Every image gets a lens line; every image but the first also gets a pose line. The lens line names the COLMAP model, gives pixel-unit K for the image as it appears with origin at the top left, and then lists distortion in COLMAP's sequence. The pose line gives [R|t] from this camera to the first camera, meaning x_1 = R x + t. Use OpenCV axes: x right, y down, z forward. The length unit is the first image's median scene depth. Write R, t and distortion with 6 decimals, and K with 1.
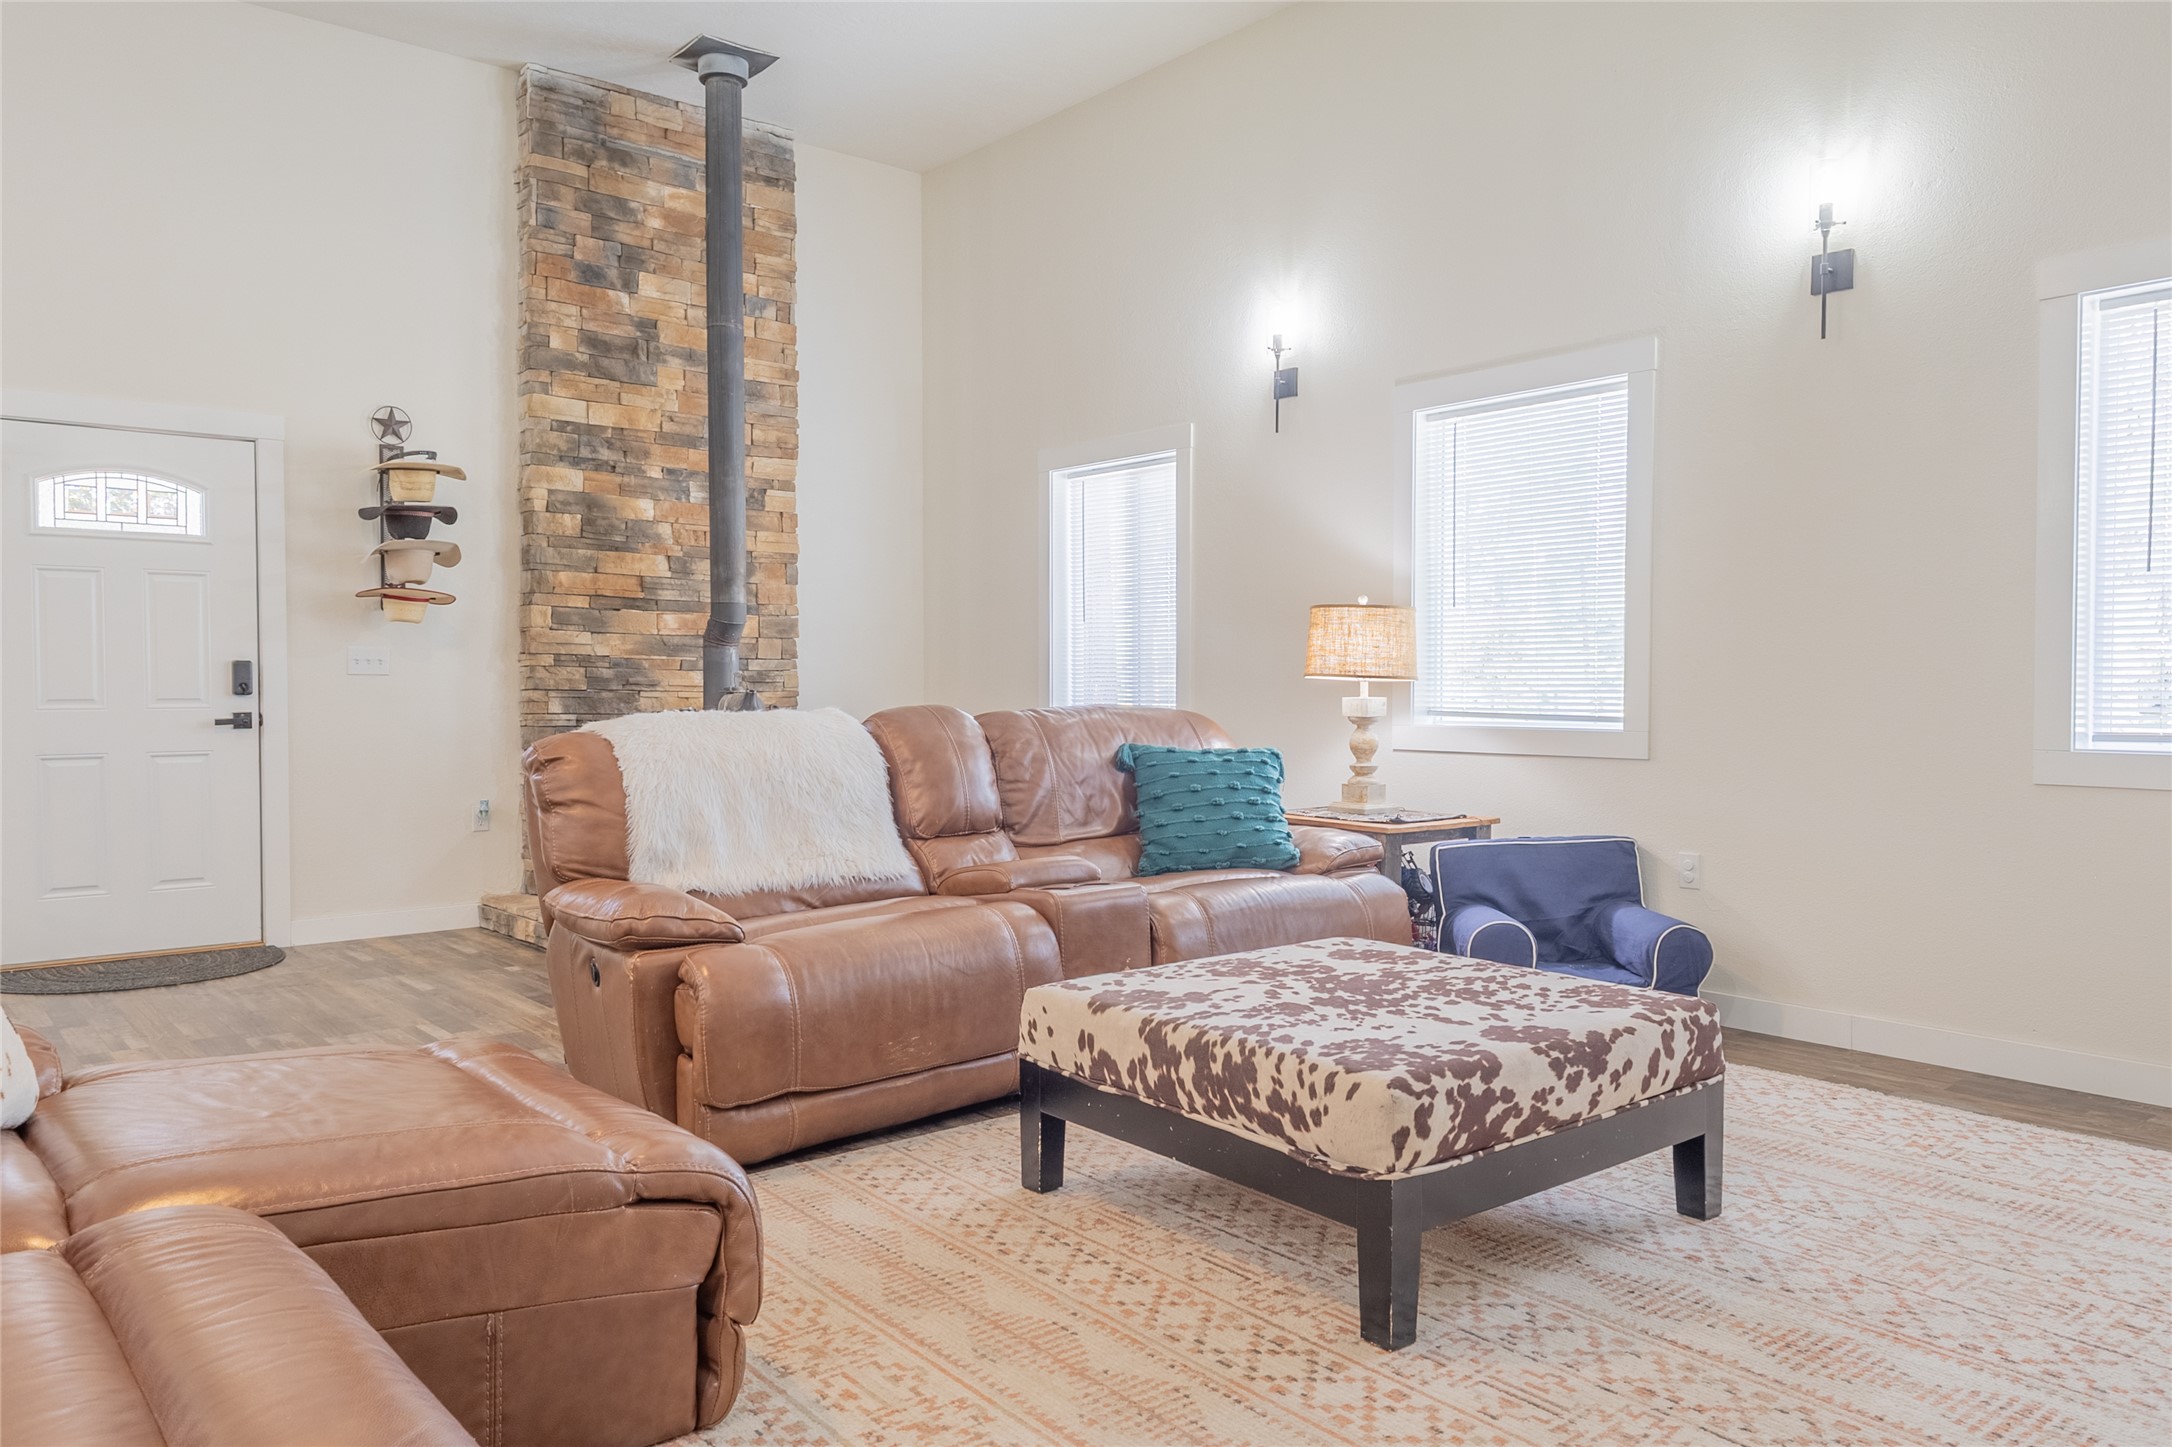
lens RADIAL K [[1527.1, 0, 1086.0], [0, 1527.1, 723.5], [0, 0, 1]] dist [0.038587, -0.038981]
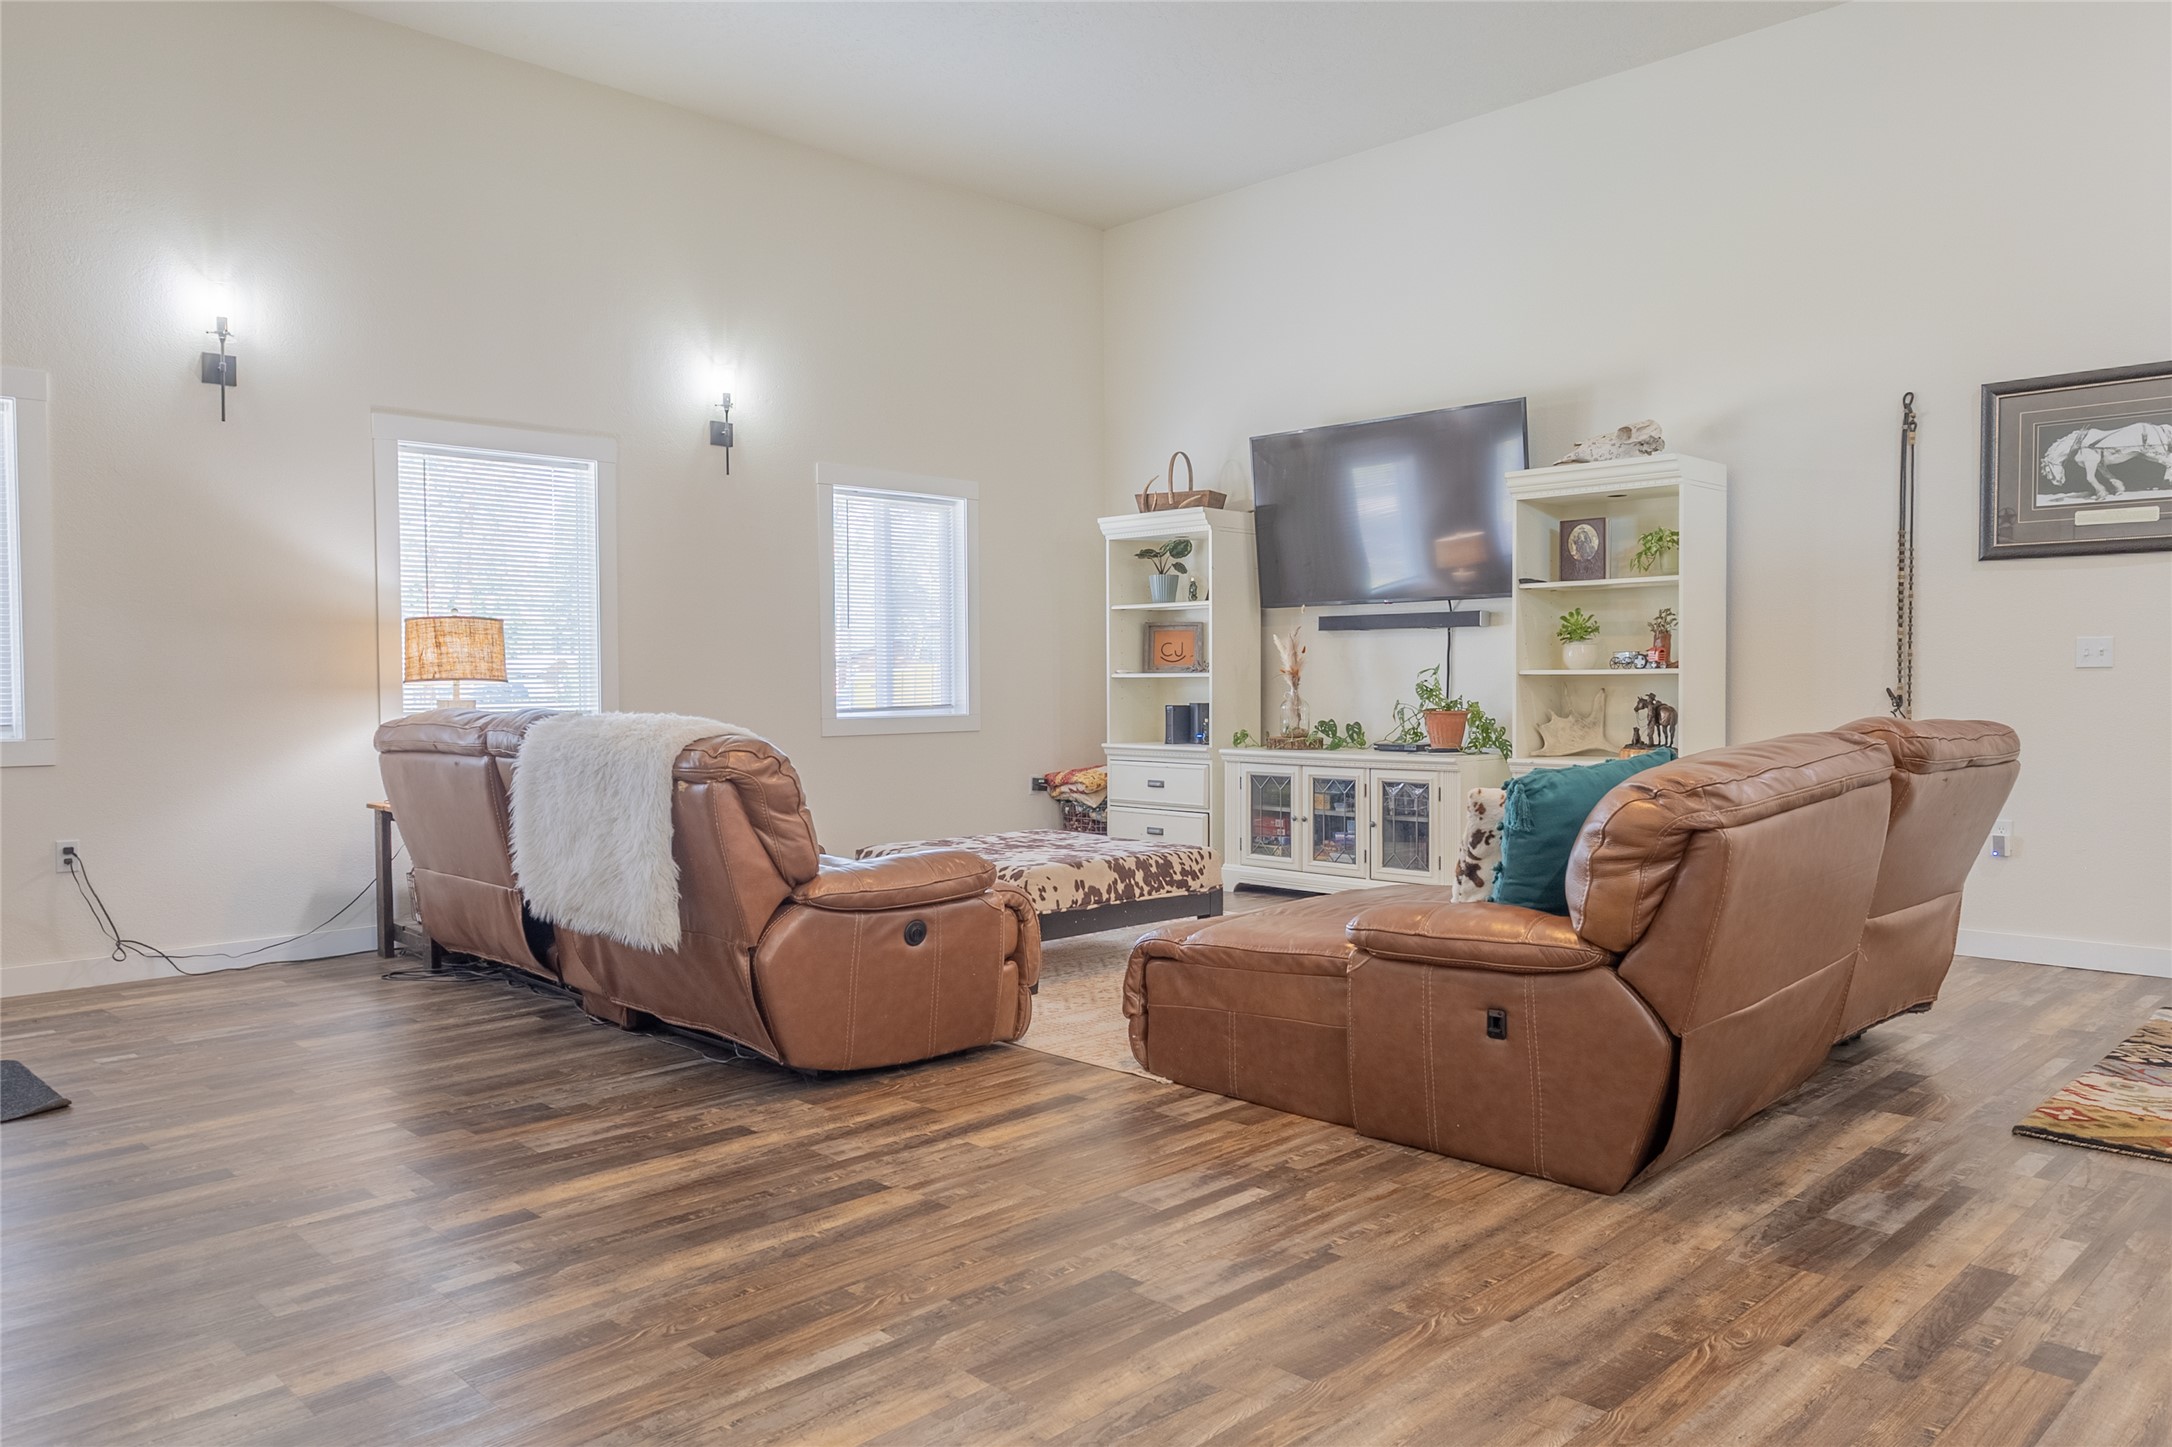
lens RADIAL K [[1527.1, 0, 1086.0], [0, 1527.1, 723.5], [0, 0, 1]] dist [0.038587, -0.038981]
pose [[-0.093231, -0.026087, 0.995303, -1.836195], [0.034497, 0.998972, 0.029415, -0.031432], [-0.995047, 0.037077, -0.092235, 1.205369]]
